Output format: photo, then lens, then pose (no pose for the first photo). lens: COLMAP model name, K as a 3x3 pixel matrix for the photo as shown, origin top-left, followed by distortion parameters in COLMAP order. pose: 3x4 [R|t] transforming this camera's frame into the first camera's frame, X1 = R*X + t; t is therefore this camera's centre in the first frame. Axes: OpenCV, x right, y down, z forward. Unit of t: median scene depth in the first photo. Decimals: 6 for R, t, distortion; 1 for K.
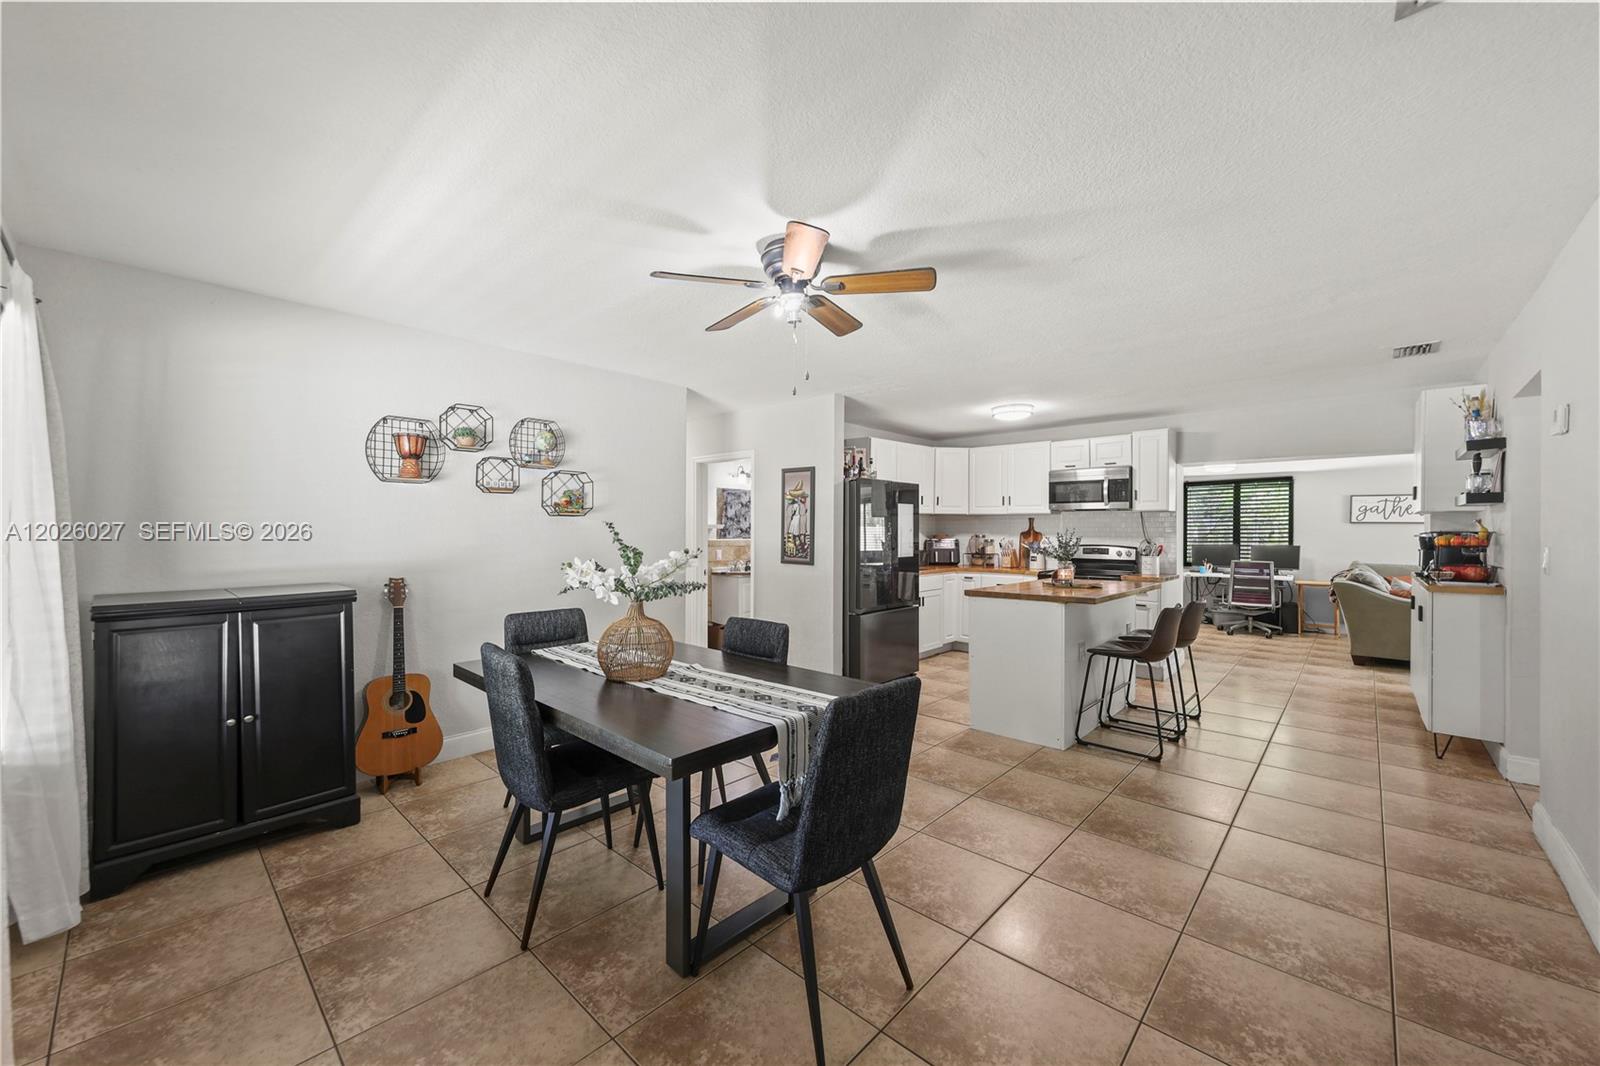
lens RADIAL K [[619.4, 0, 797.9], [0, 619.4, 548.9], [0, 0, 1]] dist [0.001741, -0.000418]
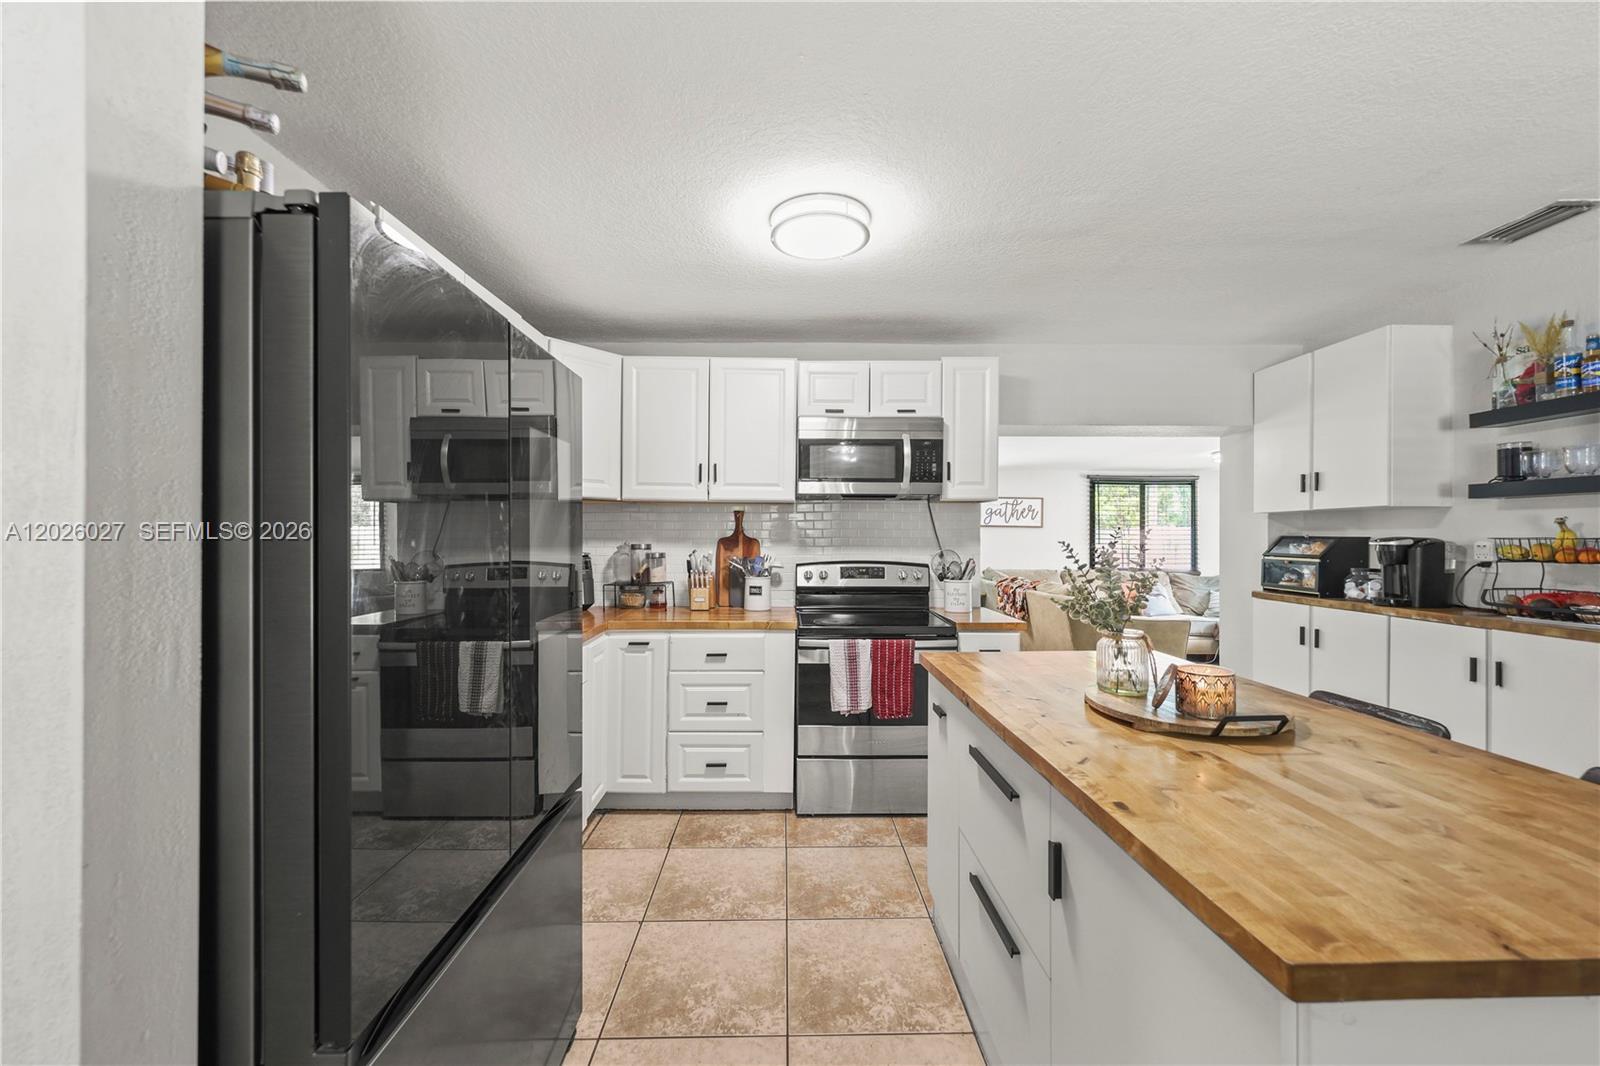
lens RADIAL K [[619.4, 0, 790.2], [0, 619.4, 534.9], [0, 0, 1]] dist [0.001741, -0.000418]
pose [[0.726660, -0.000454, 0.686997, 0.046305], [0.020054, 0.999588, -0.020551, -0.016034], [-0.686705, 0.028710, 0.726369, 0.522723]]
